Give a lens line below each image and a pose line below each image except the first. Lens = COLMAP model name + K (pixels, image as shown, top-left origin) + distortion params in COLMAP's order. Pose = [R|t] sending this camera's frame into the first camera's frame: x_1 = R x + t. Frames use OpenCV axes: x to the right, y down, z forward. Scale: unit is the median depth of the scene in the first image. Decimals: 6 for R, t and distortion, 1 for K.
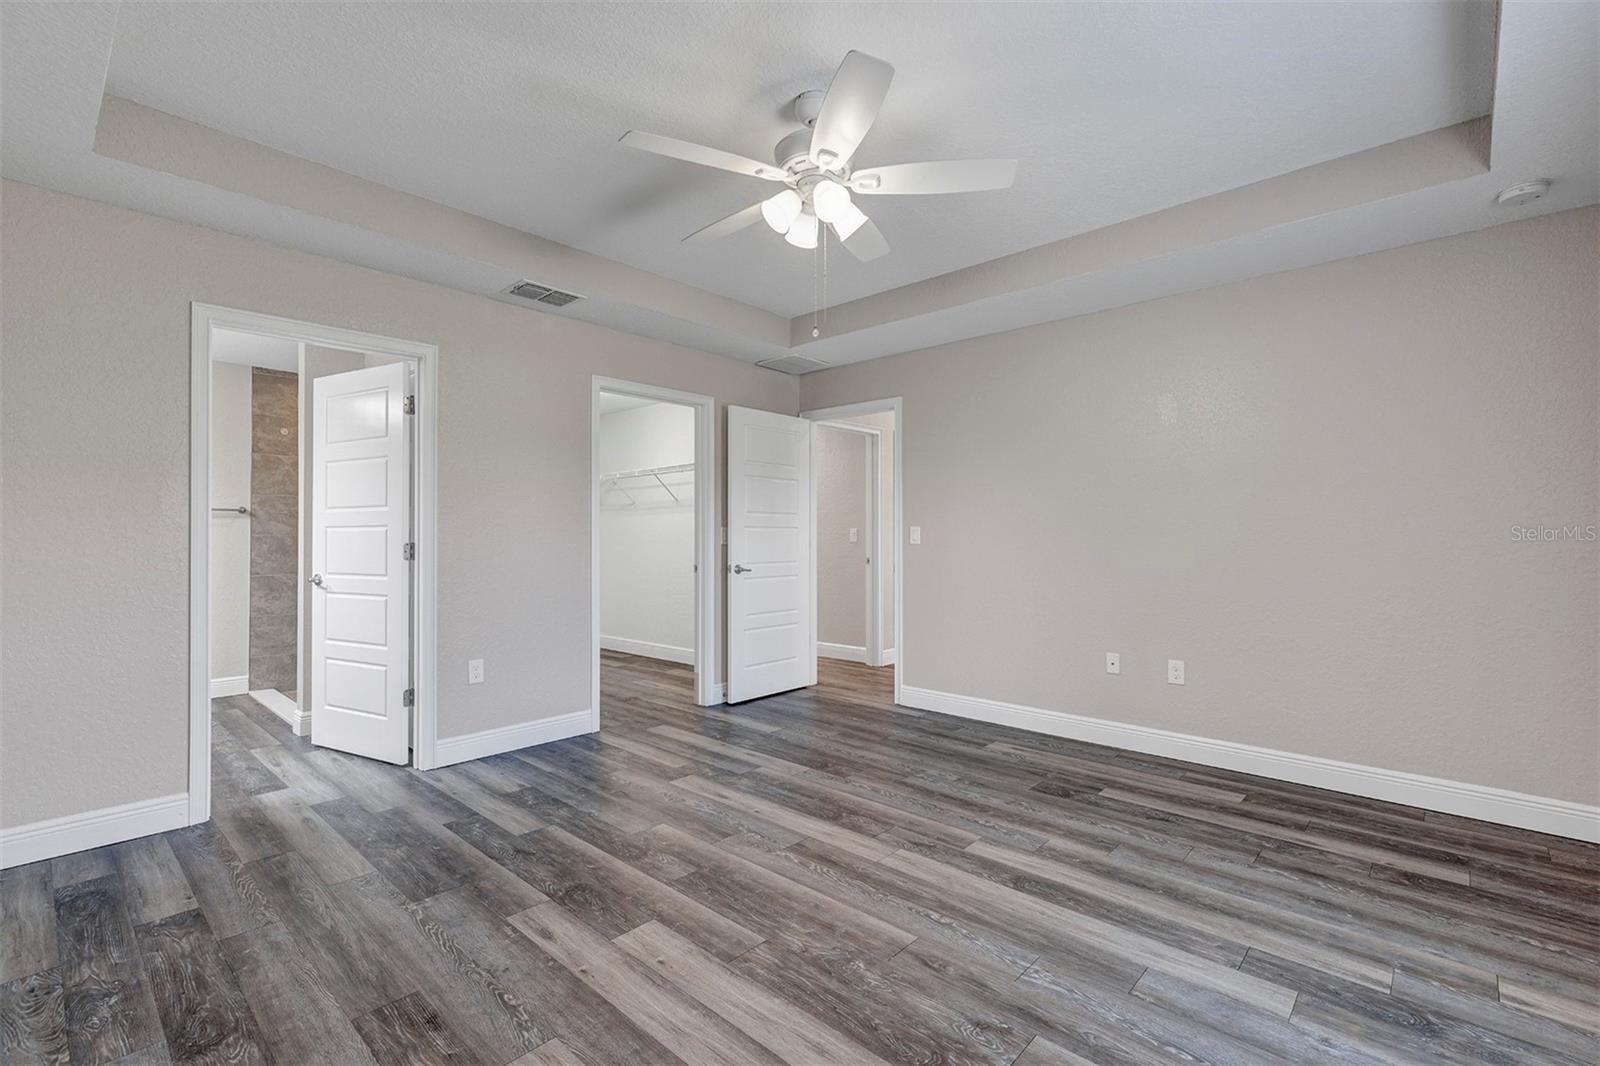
lens RADIAL K [[717.7, 0, 796.6], [0, 717.7, 535.0], [0, 0, 1]] dist [0.006978, -0.000058]
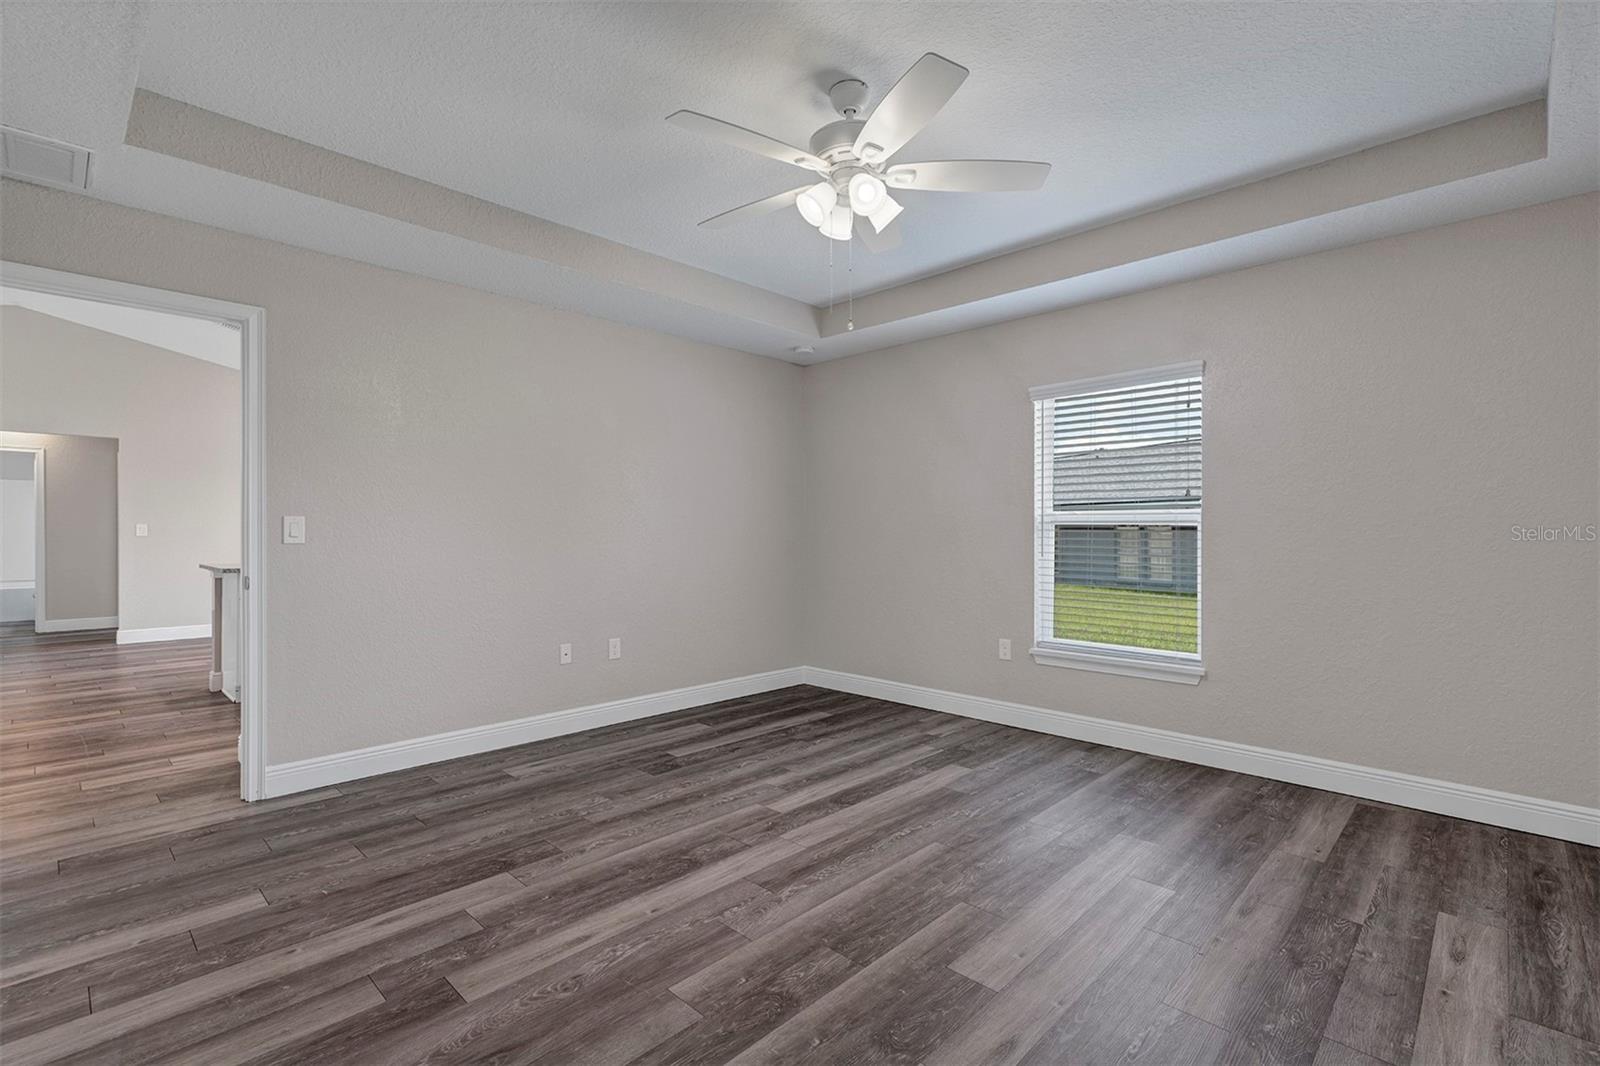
lens RADIAL K [[728.1, 0, 797.6], [0, 728.1, 531.9], [0, 0, 1]] dist [0.009903, -0.000089]
pose [[0.022511, -0.000435, 0.999747, -0.874568], [-0.001211, 0.999999, 0.000462, 0.002085], [-0.999746, -0.001221, 0.022510, 0.930267]]
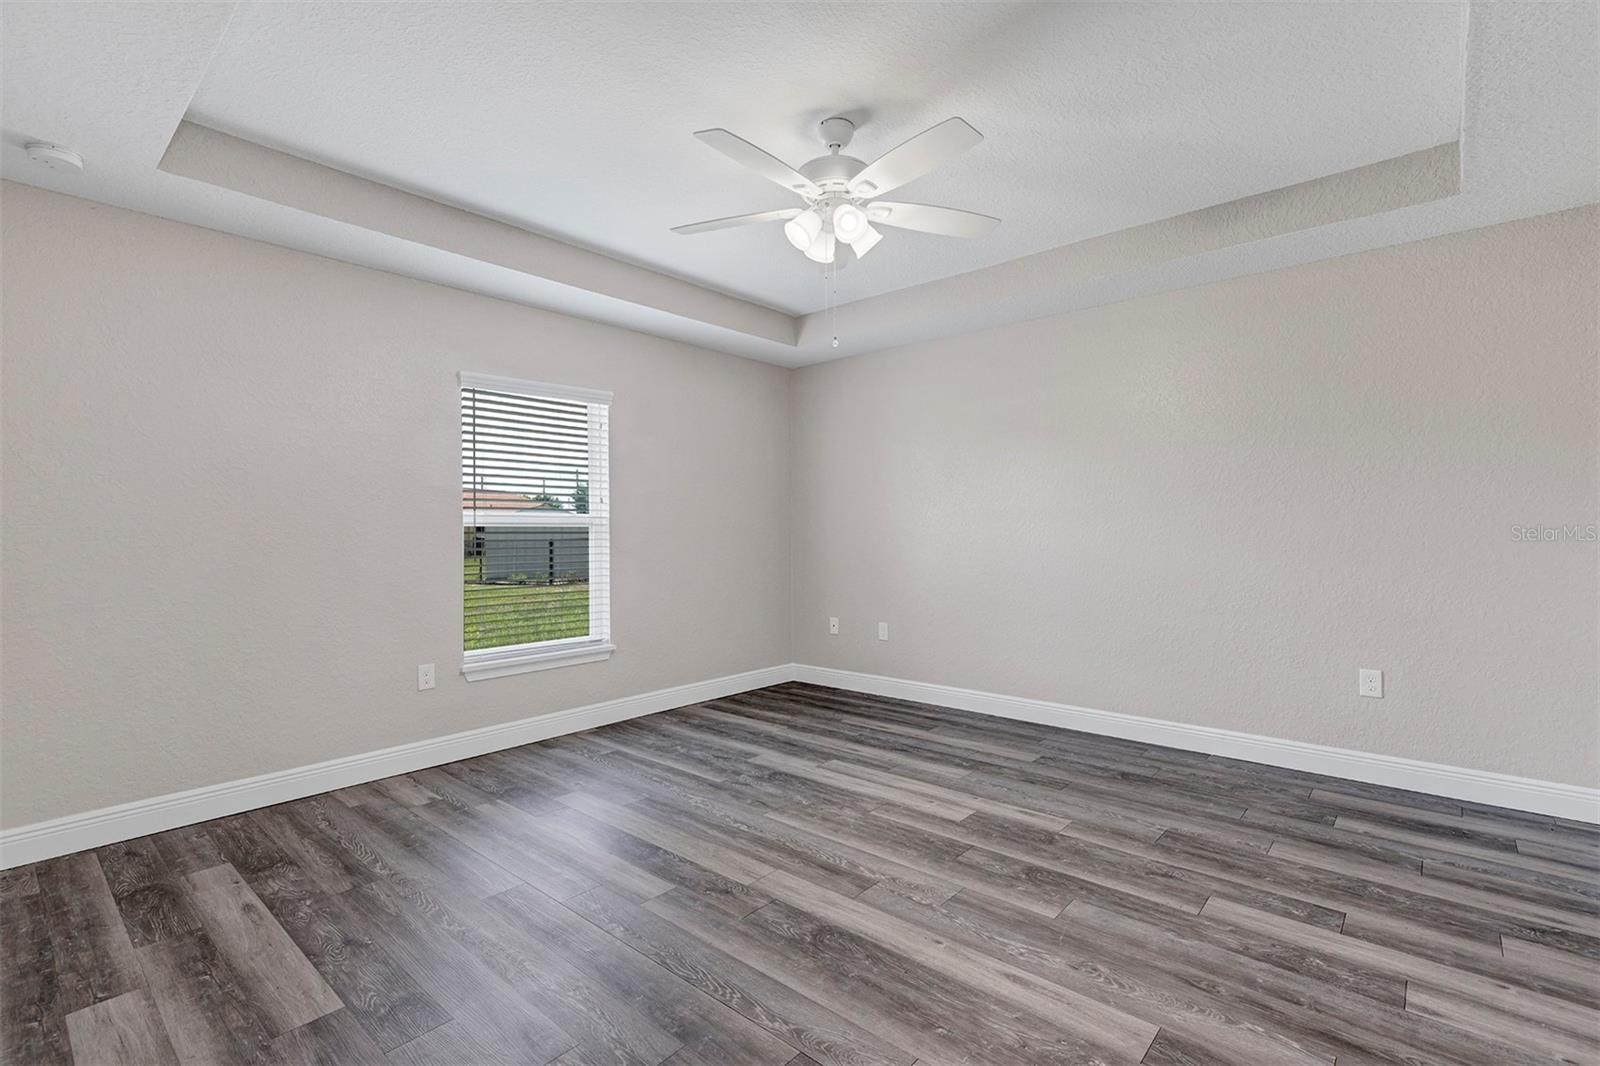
lens RADIAL K [[728.1, 0, 797.6], [0, 728.1, 531.9], [0, 0, 1]] dist [0.009903, -0.000089]
pose [[-0.999709, 0.007904, -0.022807, 0.098132], [0.007855, 0.999967, 0.002267, -0.000669], [0.022825, 0.002088, -0.999737, 1.859735]]
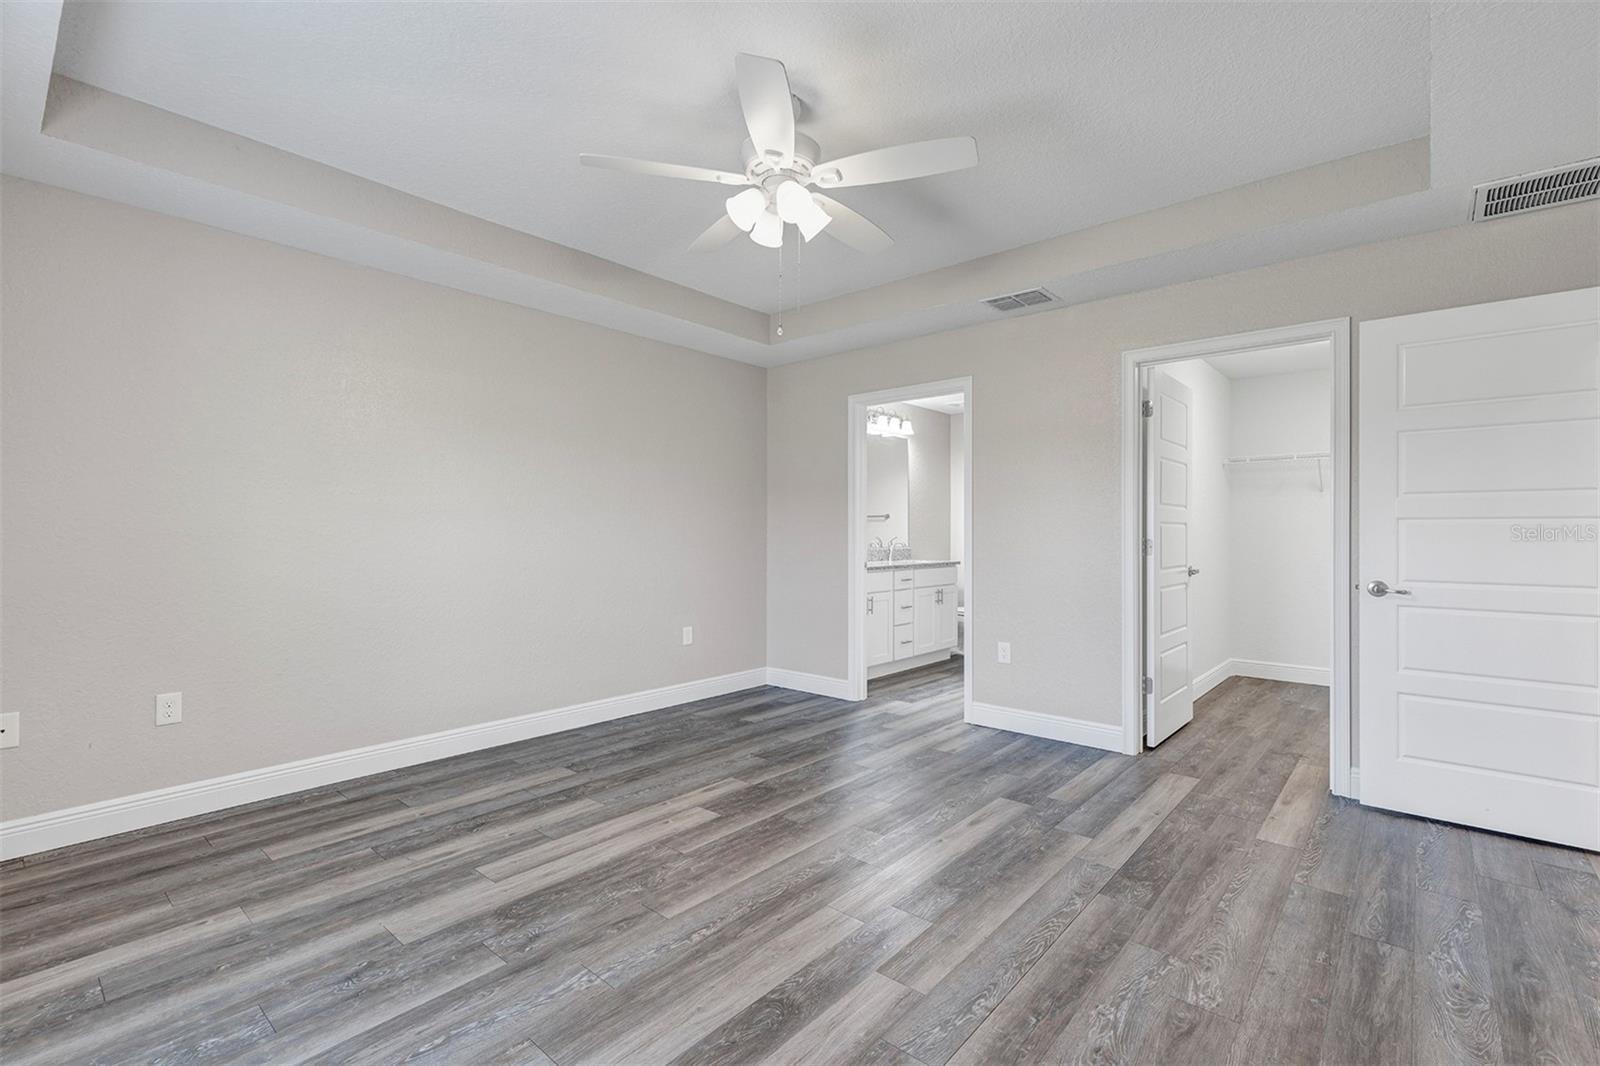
lens RADIAL K [[717.7, 0, 796.6], [0, 717.7, 535.0], [0, 0, 1]] dist [0.006978, -0.000058]
pose [[0.027817, 0.004504, -0.999603, 0.922837], [-0.001611, 0.999989, 0.004461, 0.000576], [0.999612, 0.001486, 0.027824, 0.881738]]
